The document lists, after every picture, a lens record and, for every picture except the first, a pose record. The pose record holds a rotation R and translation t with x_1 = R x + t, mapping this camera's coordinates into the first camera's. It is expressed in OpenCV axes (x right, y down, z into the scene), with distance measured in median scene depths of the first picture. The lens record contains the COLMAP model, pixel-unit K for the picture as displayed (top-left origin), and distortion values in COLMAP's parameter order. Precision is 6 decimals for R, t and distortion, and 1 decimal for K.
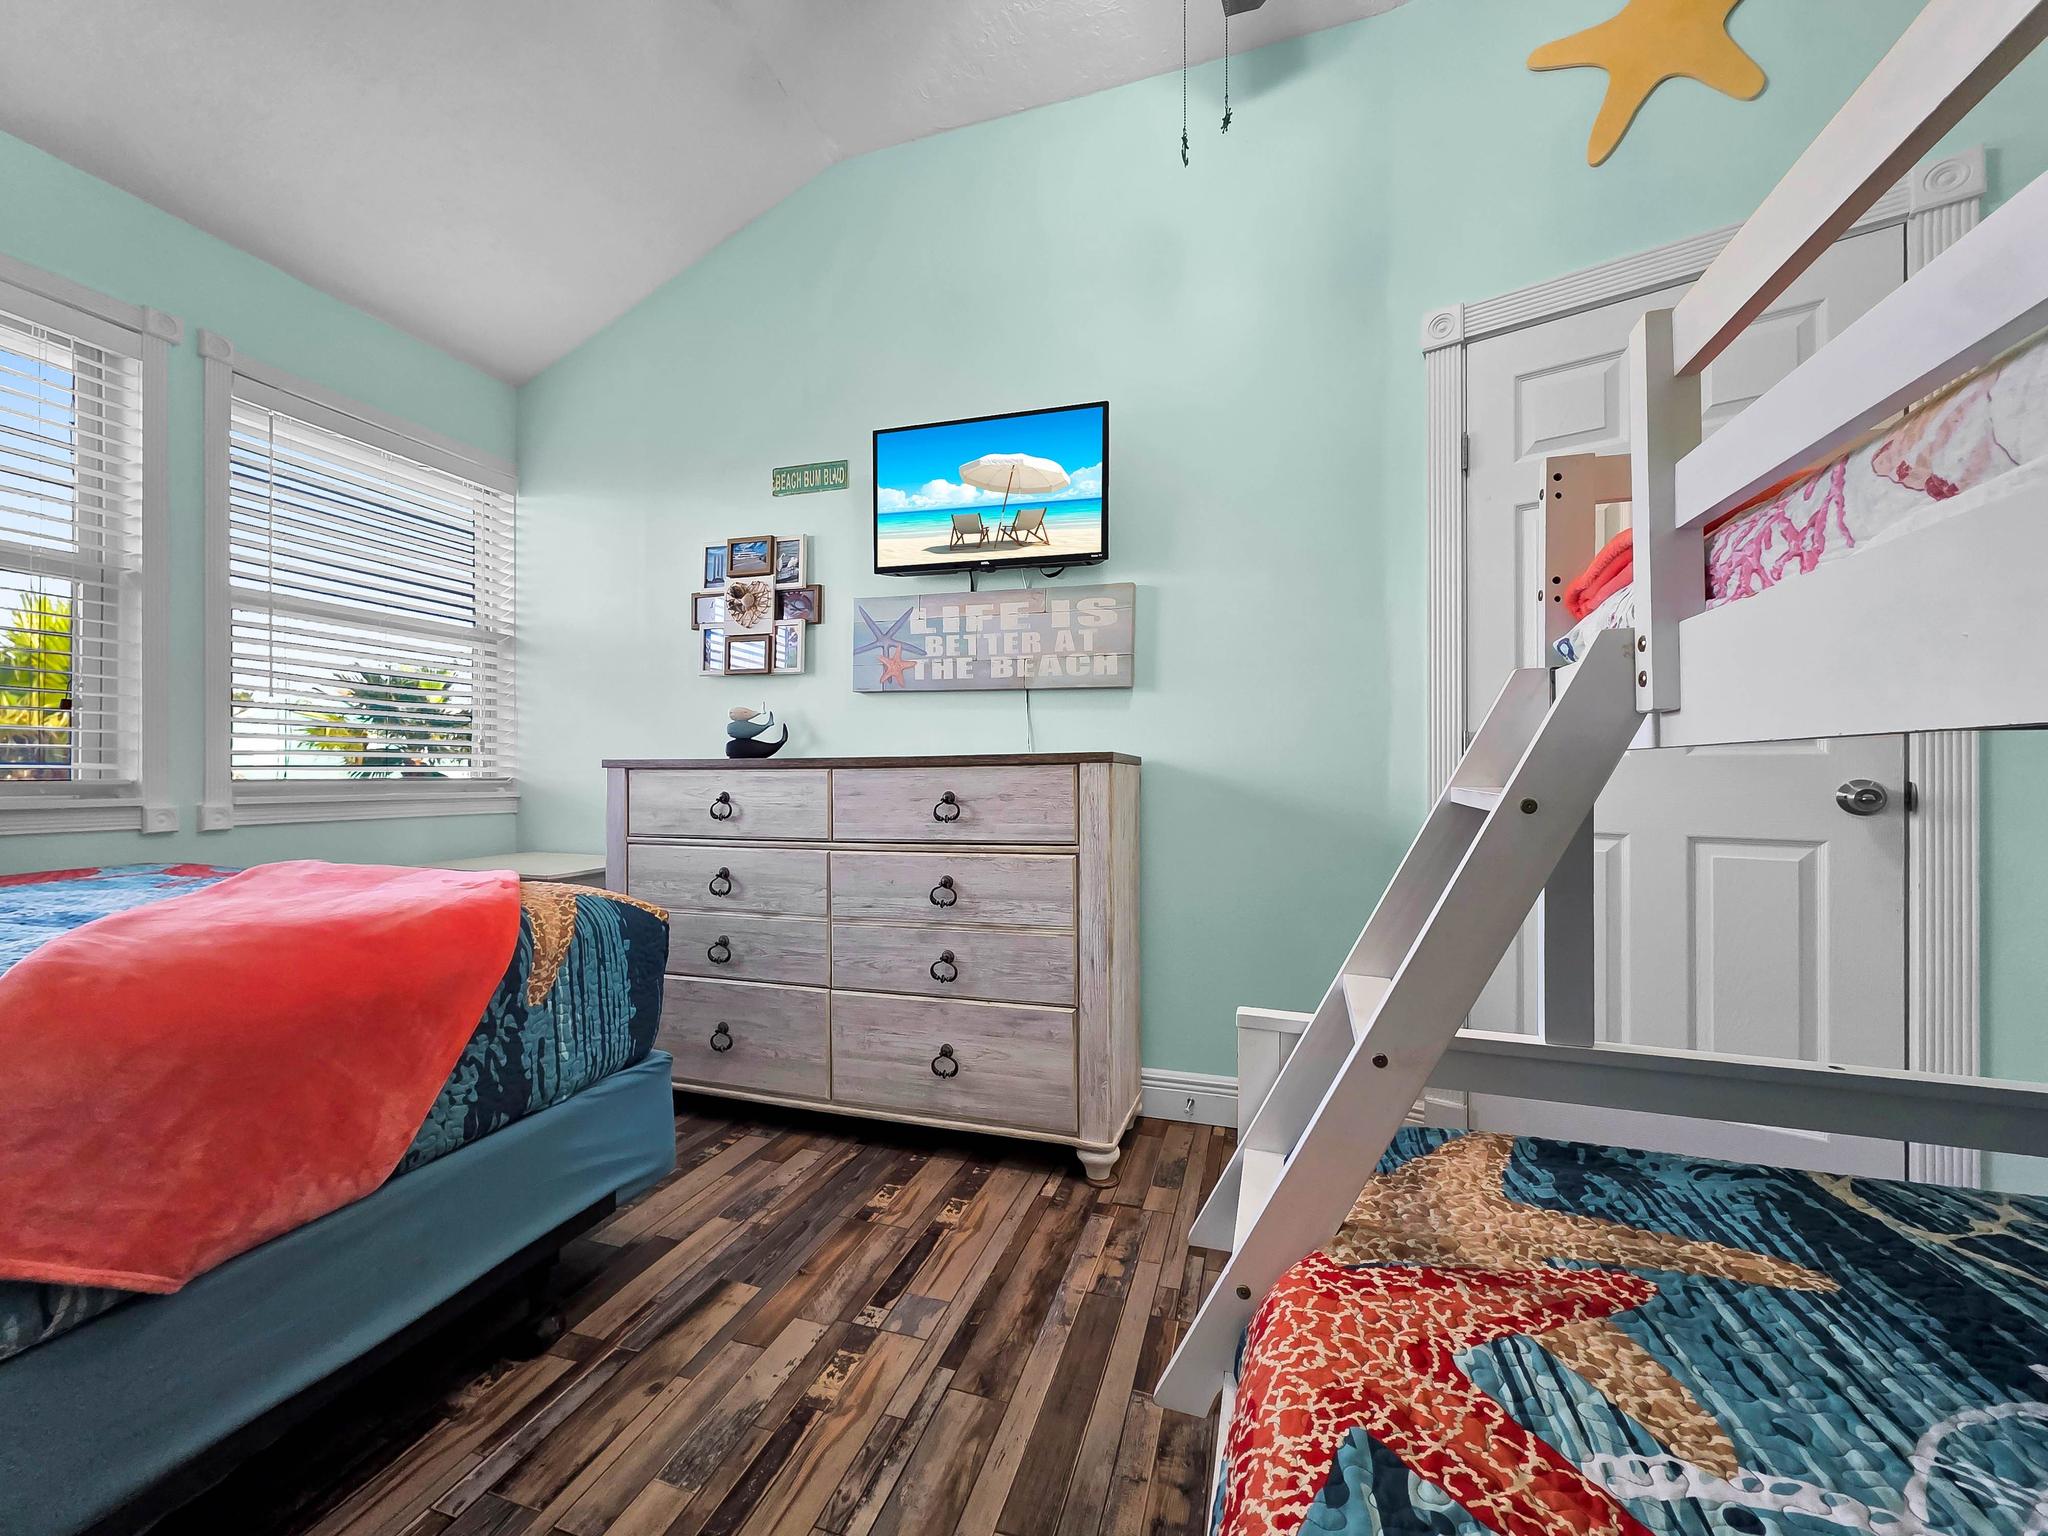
lens RADIAL K [[821.8, 0, 1019.4], [0, 821.8, 782.0], [0, 0, 1]] dist [0.000350, 0.000728]
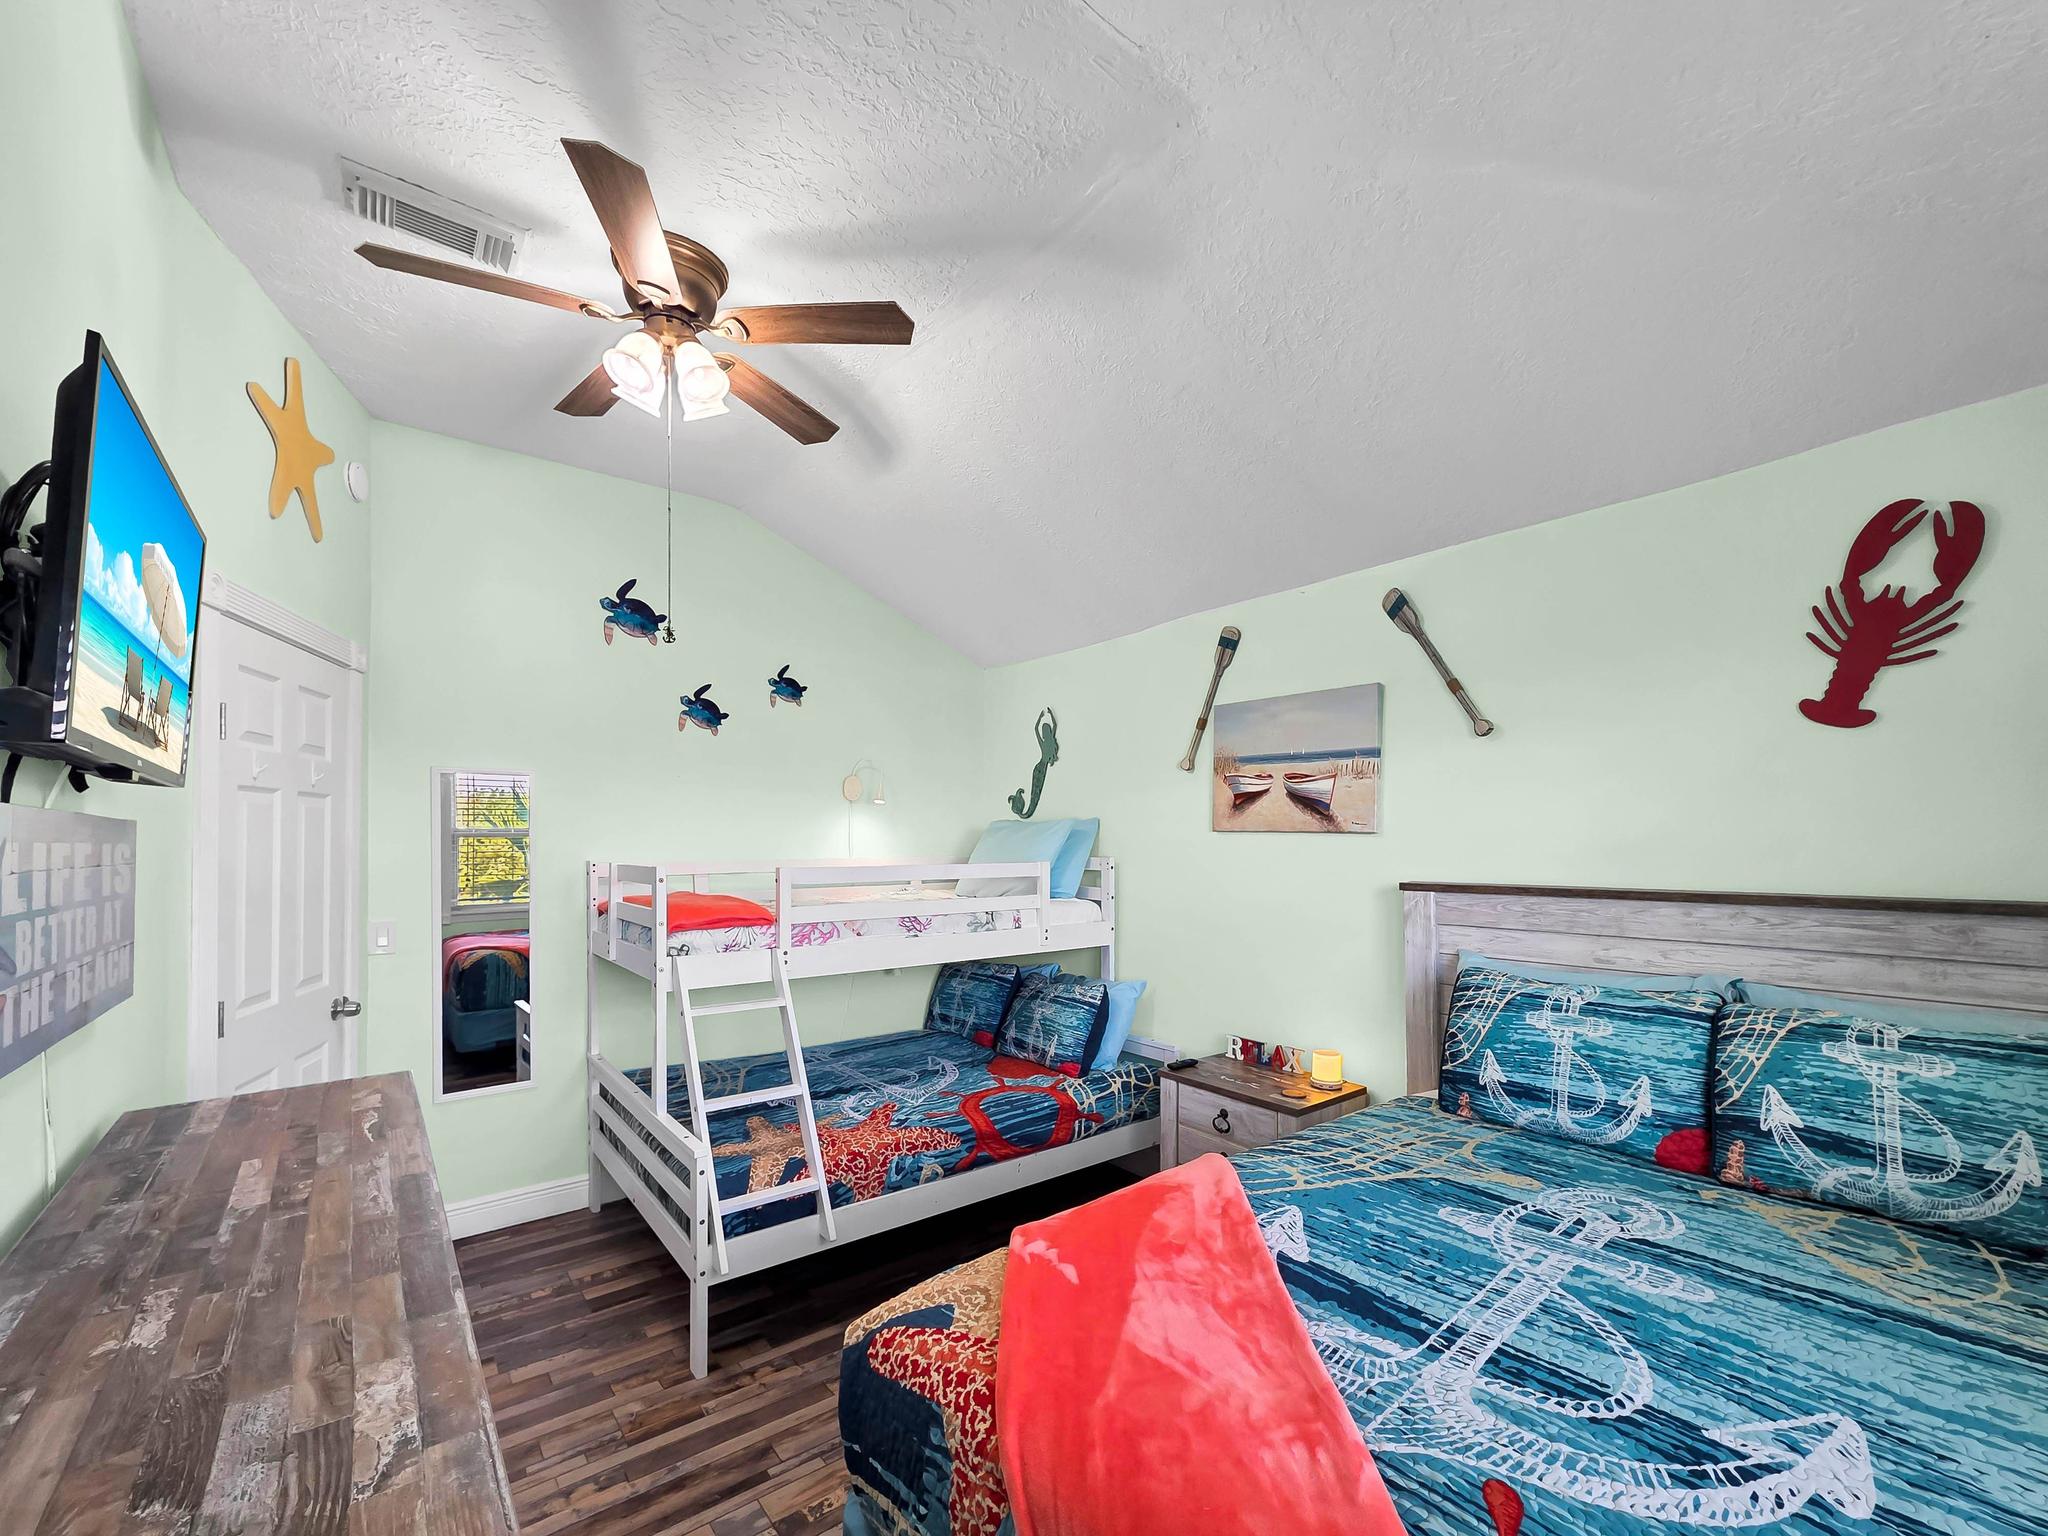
lens RADIAL K [[852.1, 0, 1023.4], [0, 852.1, 837.8], [0, 0, 1]] dist [-0.000927, -0.000067]
pose [[-0.824490, -0.006774, 0.565836, -1.498677], [0.001678, 0.999895, 0.014415, -0.481866], [-0.565874, 0.012834, -0.824392, 2.288956]]
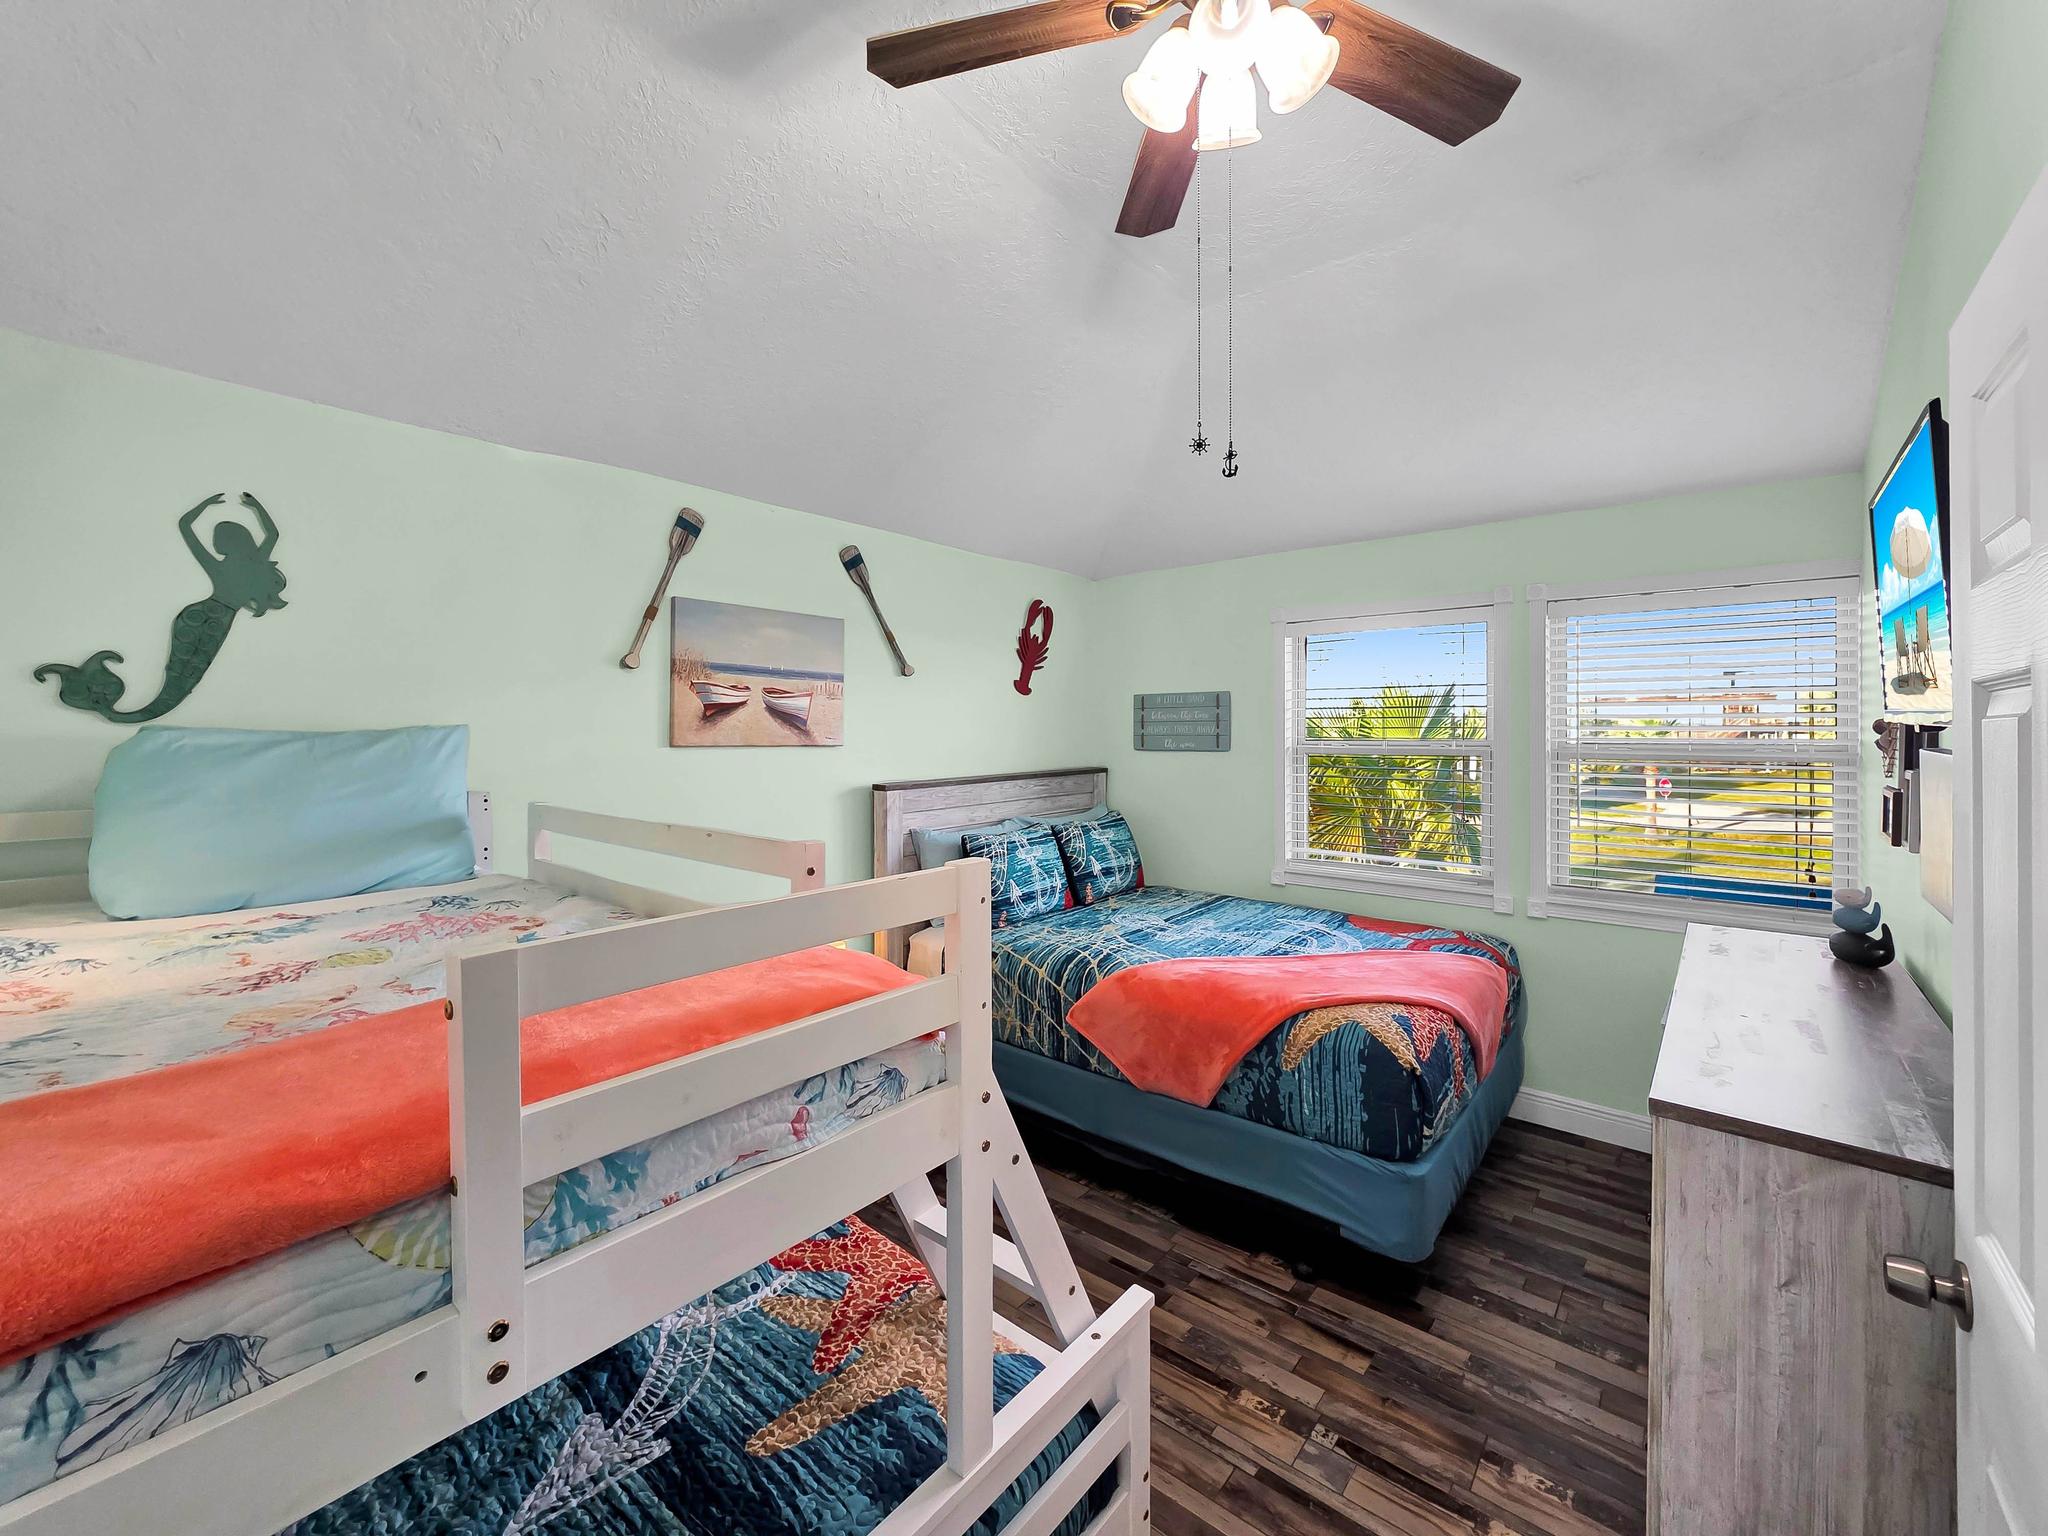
lens RADIAL K [[835.0, 0, 1025.0], [0, 835.0, 745.2], [0, 0, 1]] dist [-0.000559, -0.000083]
pose [[-0.384004, 0.009727, -0.923280, 1.453286], [-0.009024, 0.999857, 0.014286, -0.508574], [0.923287, 0.013817, -0.383861, 1.346250]]
